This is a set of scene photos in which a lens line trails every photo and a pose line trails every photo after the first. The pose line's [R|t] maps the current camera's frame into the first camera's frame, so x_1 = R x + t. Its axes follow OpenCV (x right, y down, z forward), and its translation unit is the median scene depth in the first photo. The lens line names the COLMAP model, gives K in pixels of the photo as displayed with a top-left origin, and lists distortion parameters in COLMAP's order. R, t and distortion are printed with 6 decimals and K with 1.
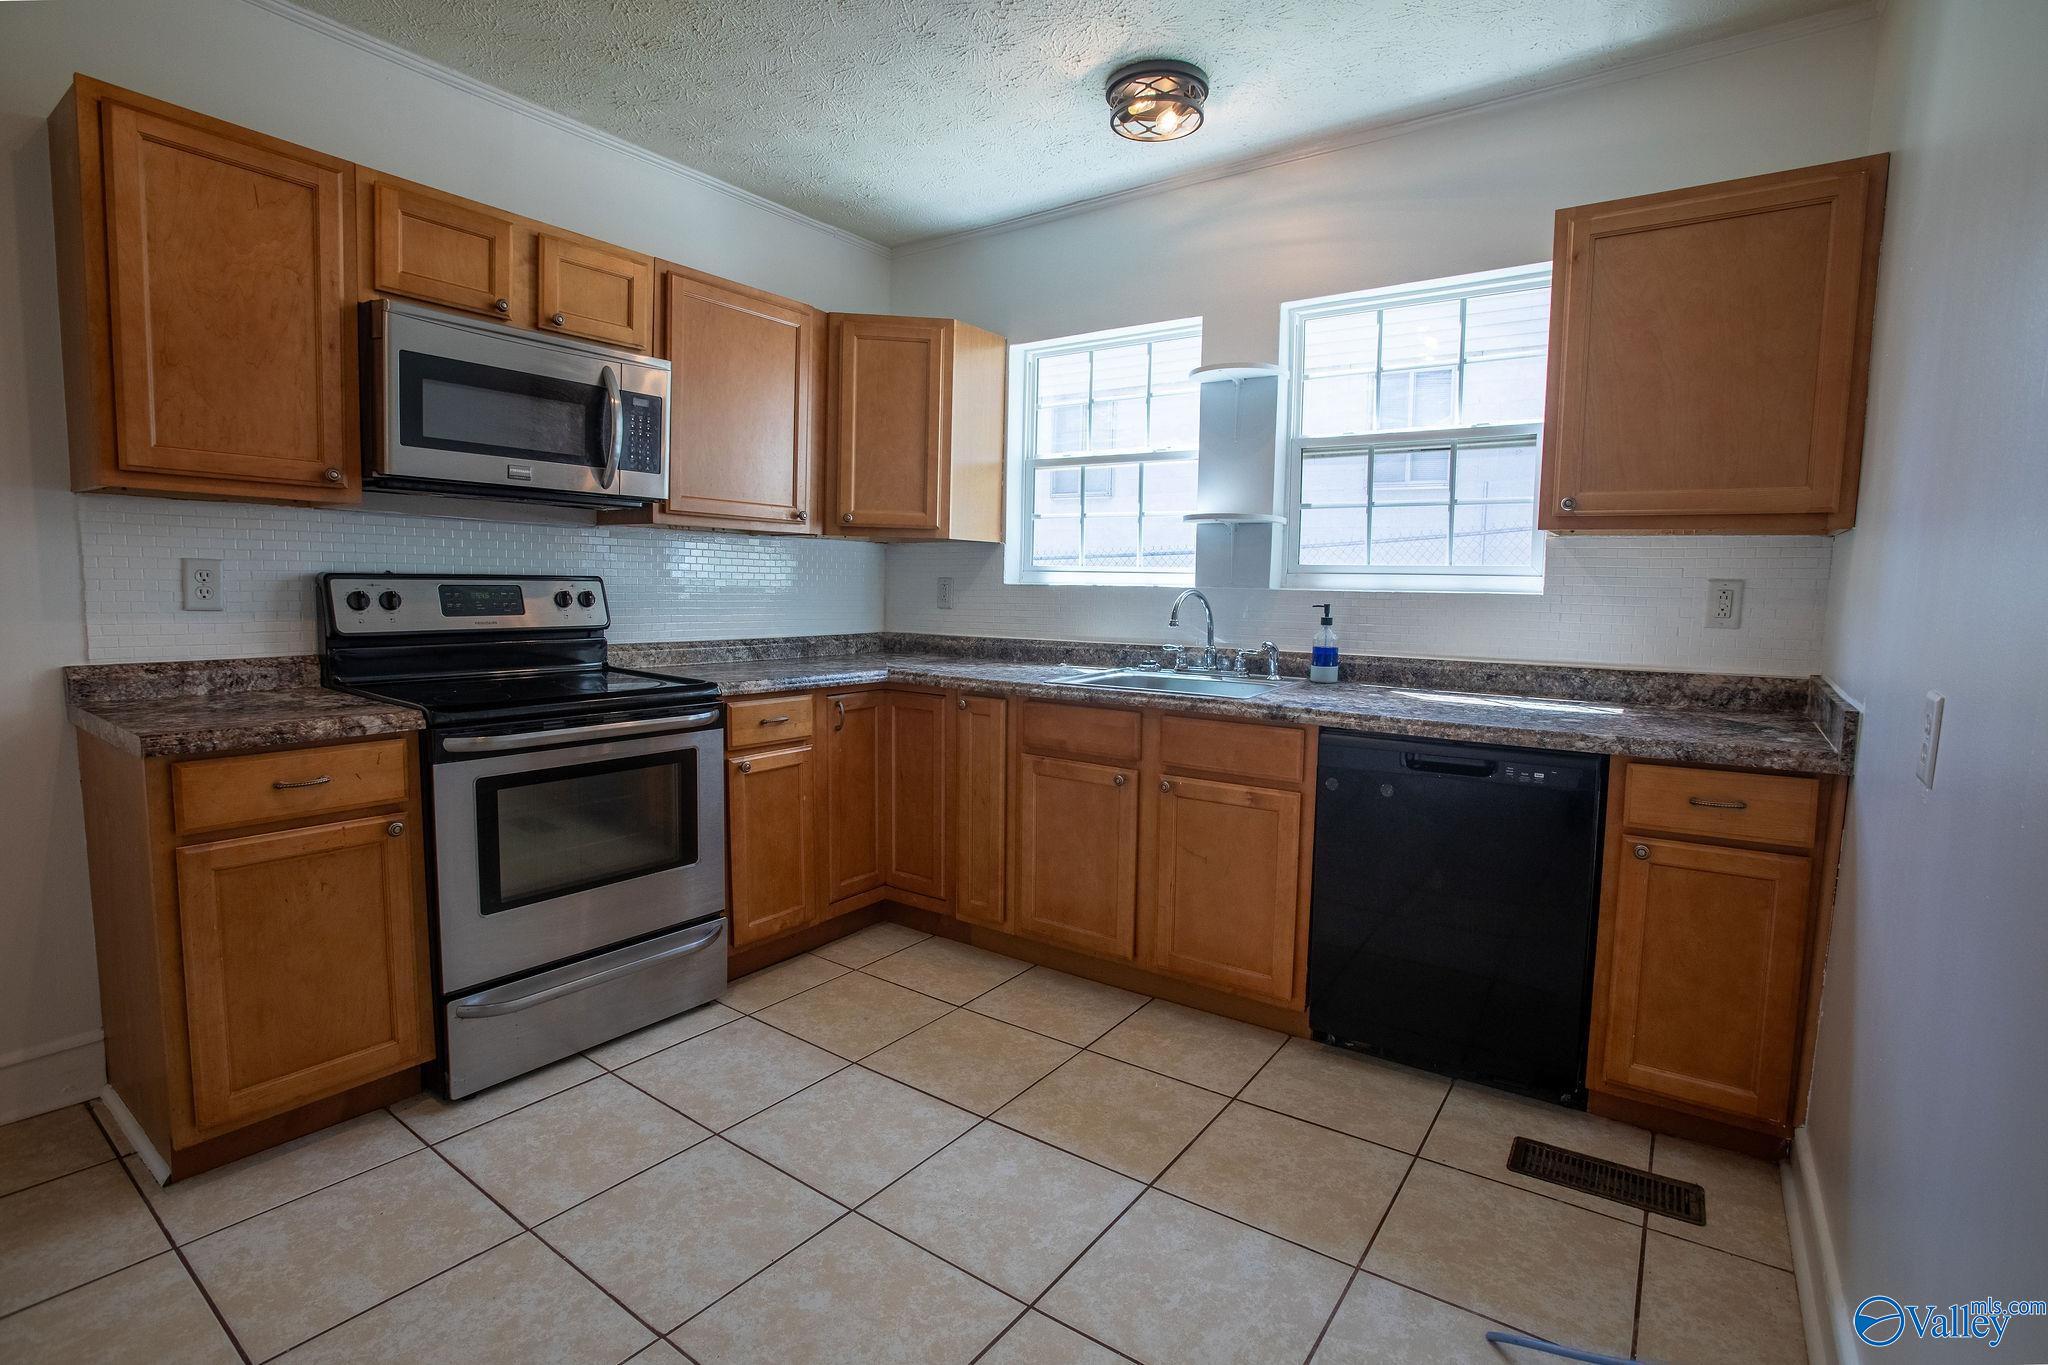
lens RADIAL K [[962.5, 0, 1020.8], [0, 962.5, 680.2], [0, 0, 1]] dist [-0.083136, 0.035260]
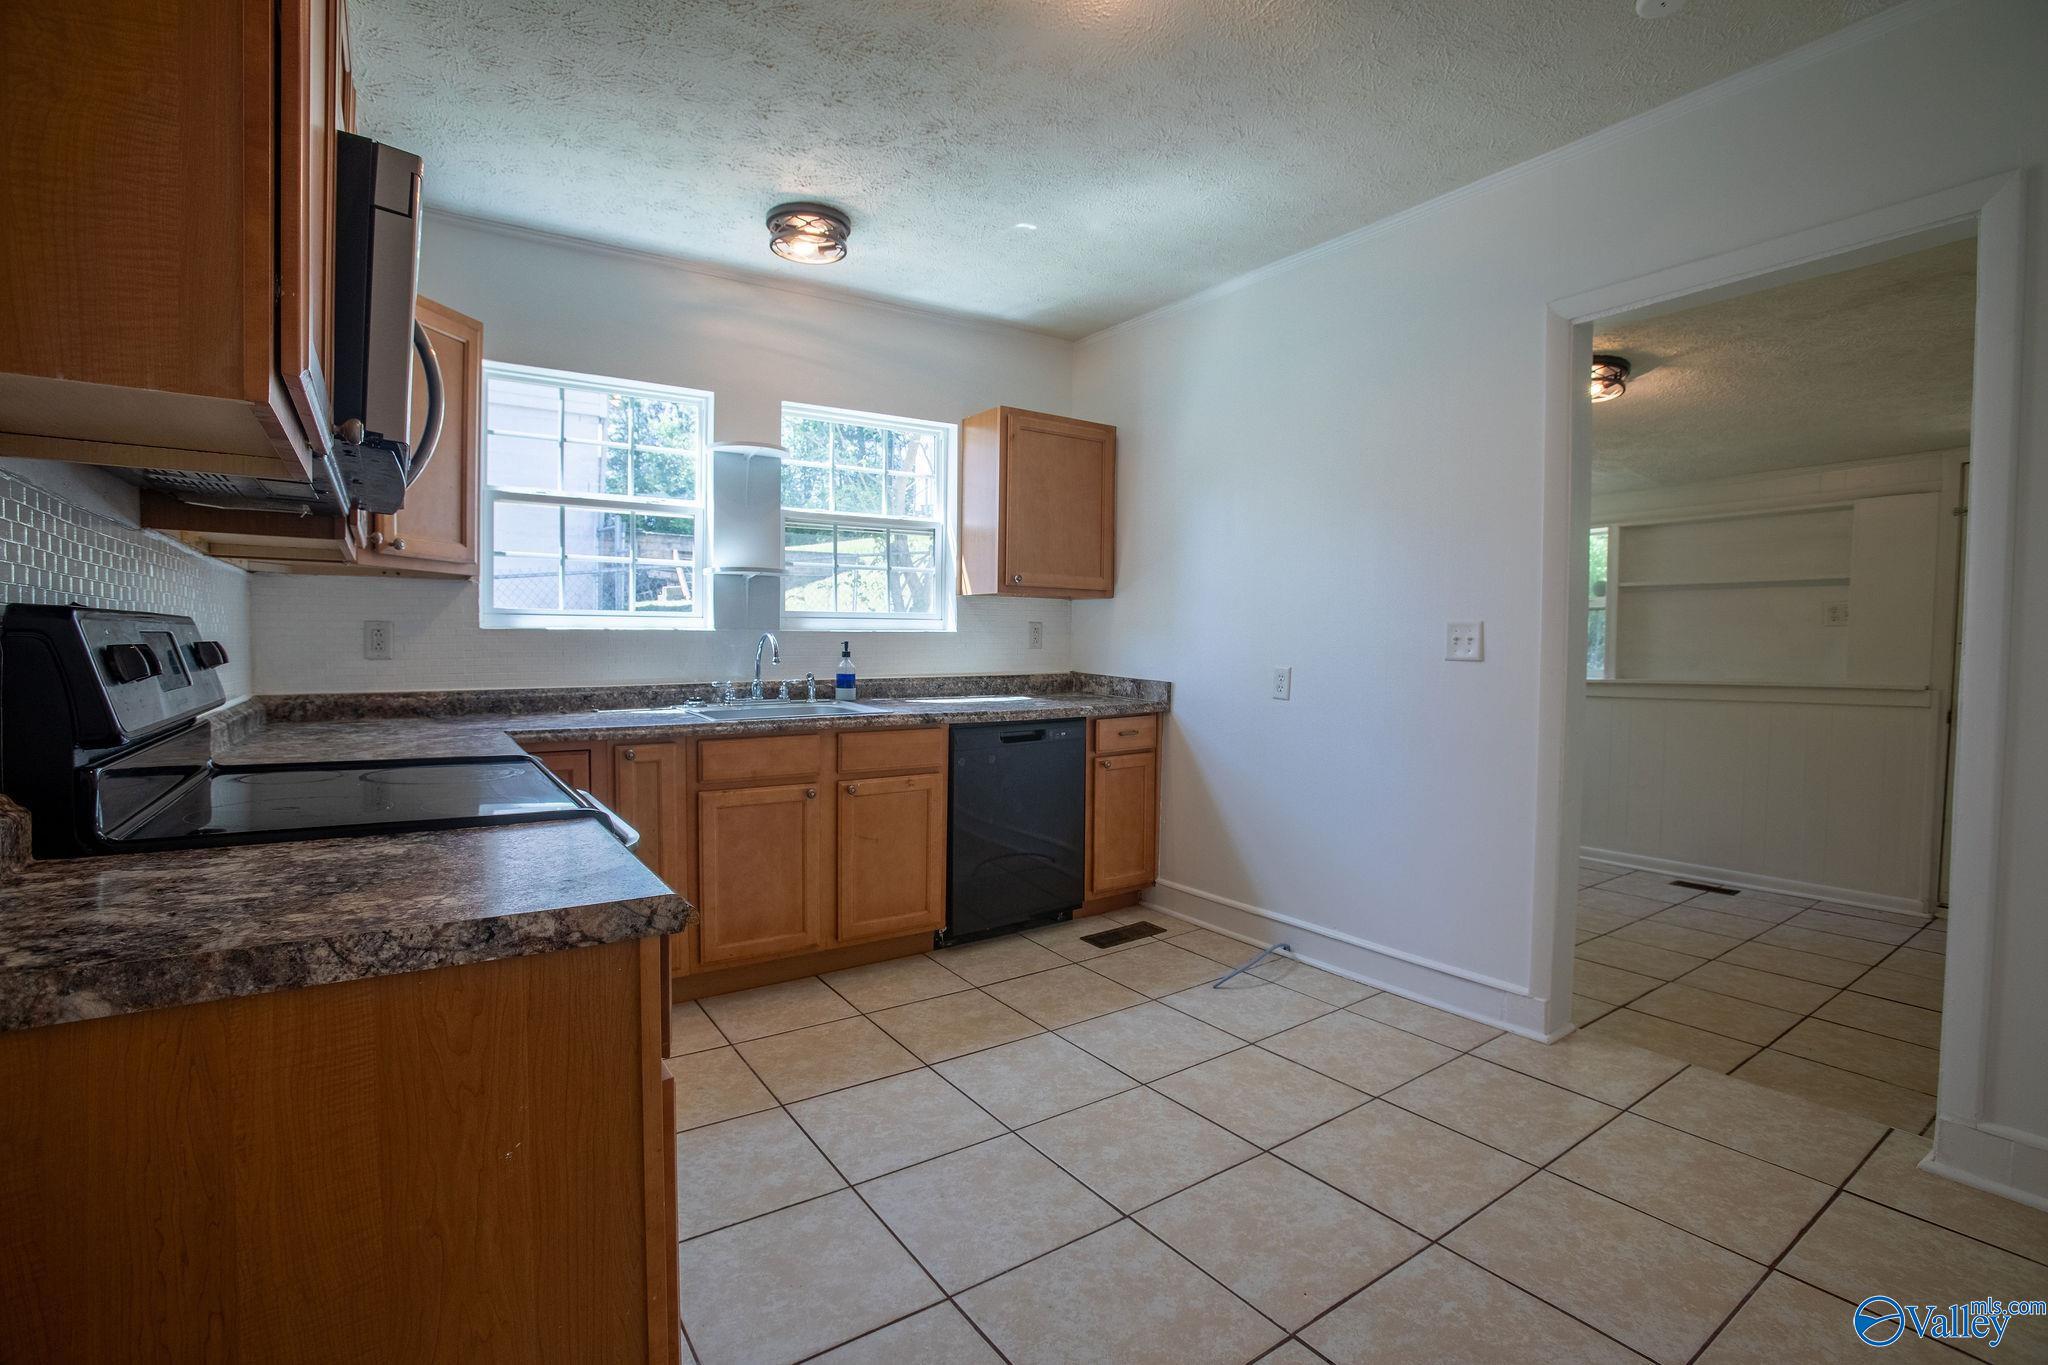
lens RADIAL K [[933.1, 0, 1019.7], [0, 933.1, 680.9], [0, 0, 1]] dist [-0.088991, 0.038535]
pose [[0.337636, -0.057209, 0.939537, -0.913720], [0.090783, 0.995477, 0.027990, -0.044474], [-0.936889, 0.075844, 0.341302, 0.379444]]
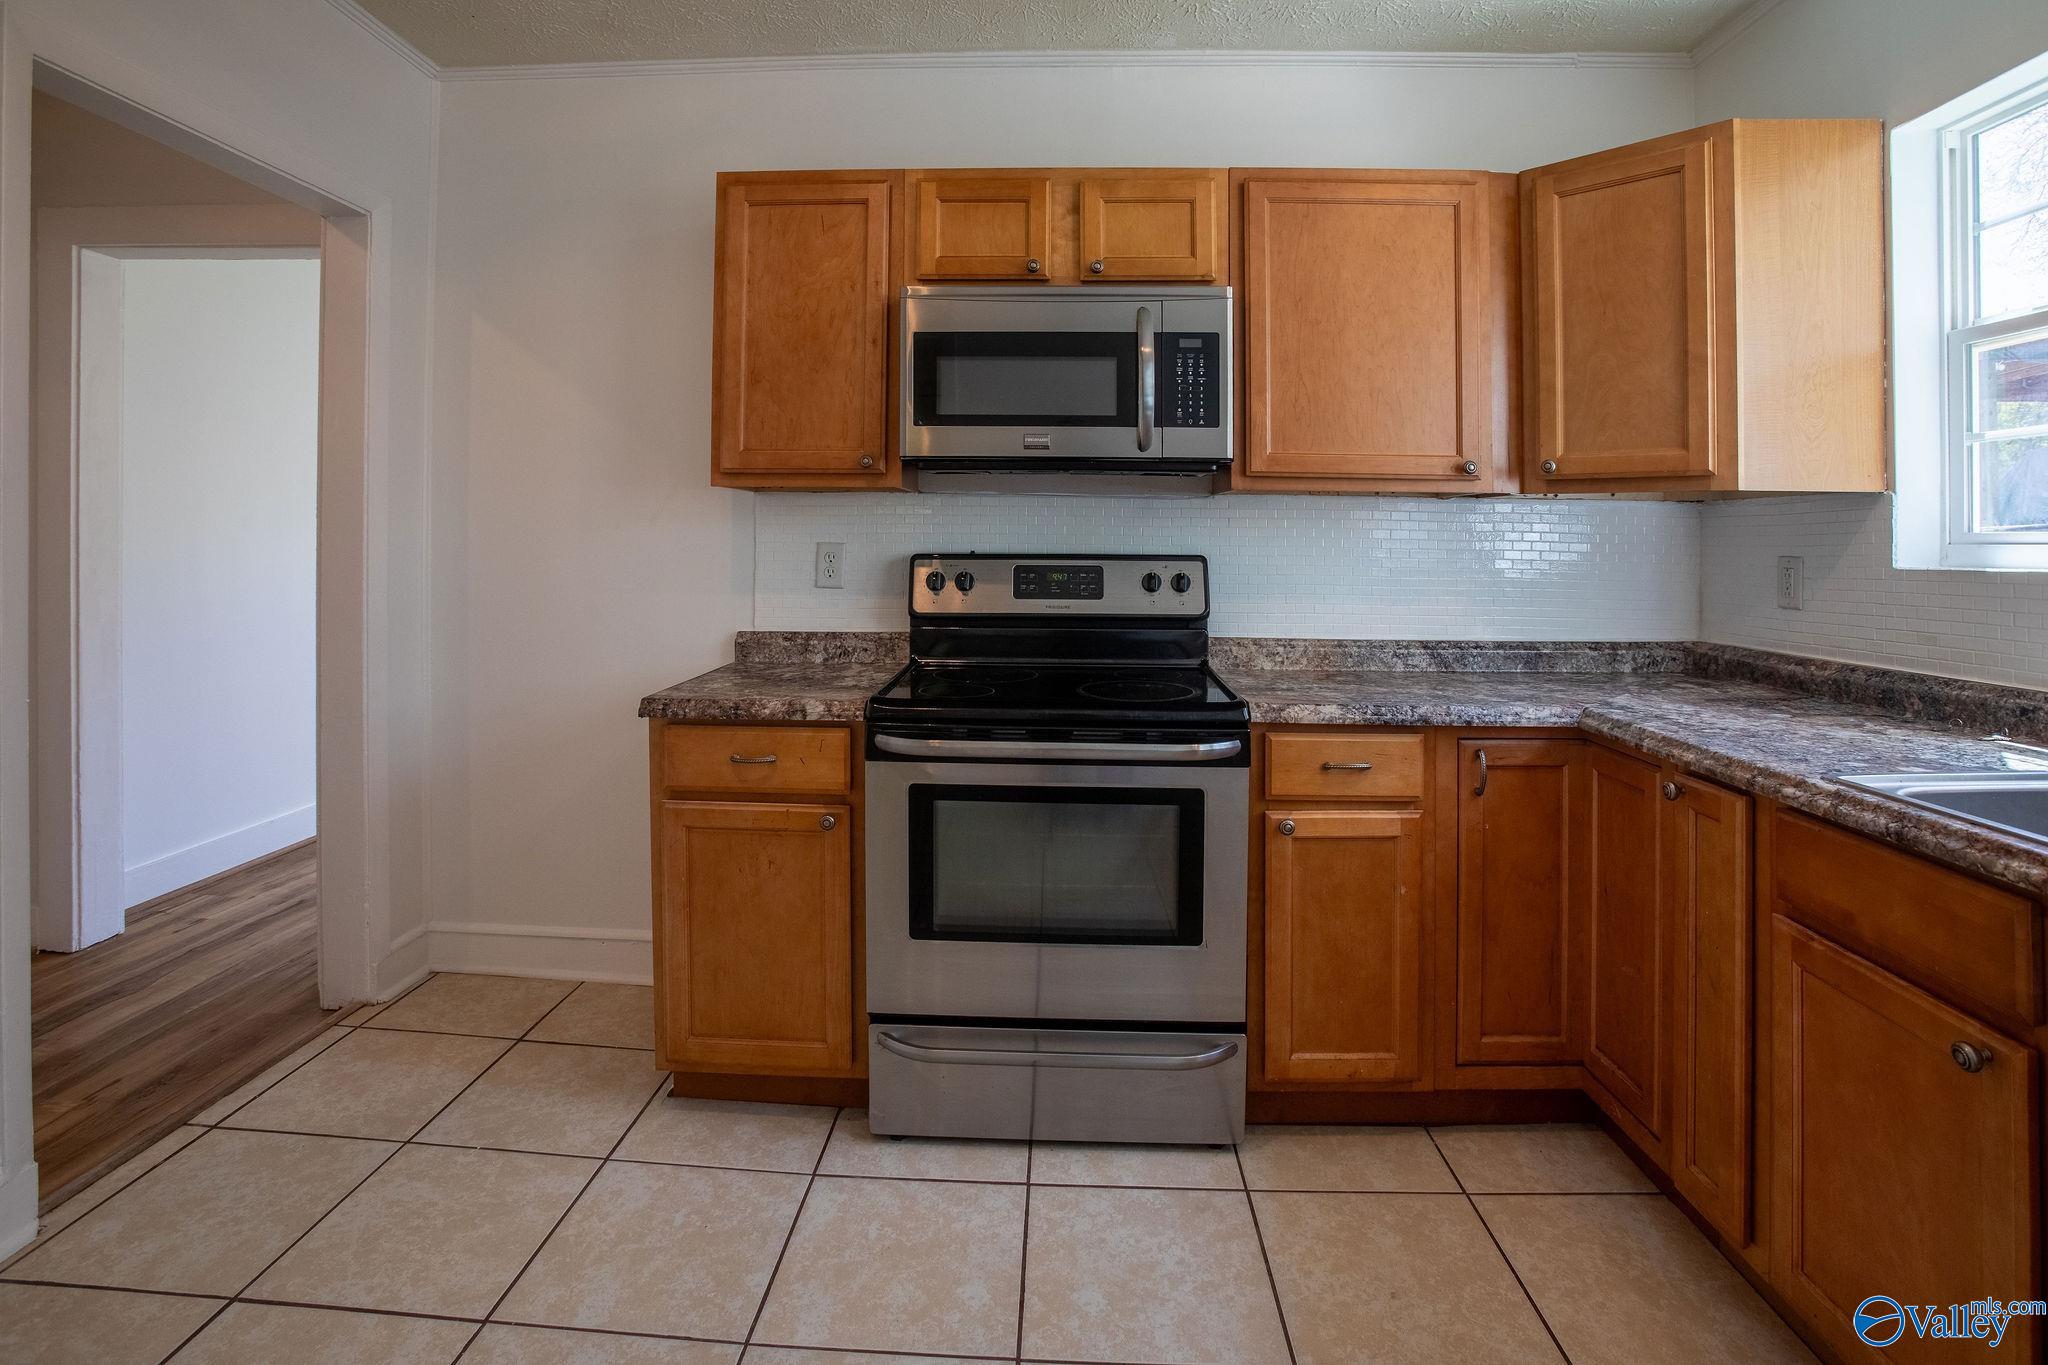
lens RADIAL K [[1006.8, 0, 1020.7], [0, 1006.8, 523.8], [0, 0, 1]] dist [-0.068000, 0.024972]
pose [[0.553399, -0.028666, -0.832423, 0.236637], [-0.079241, 0.993062, -0.086878, -0.055765], [0.829138, 0.114040, 0.547288, 0.434782]]
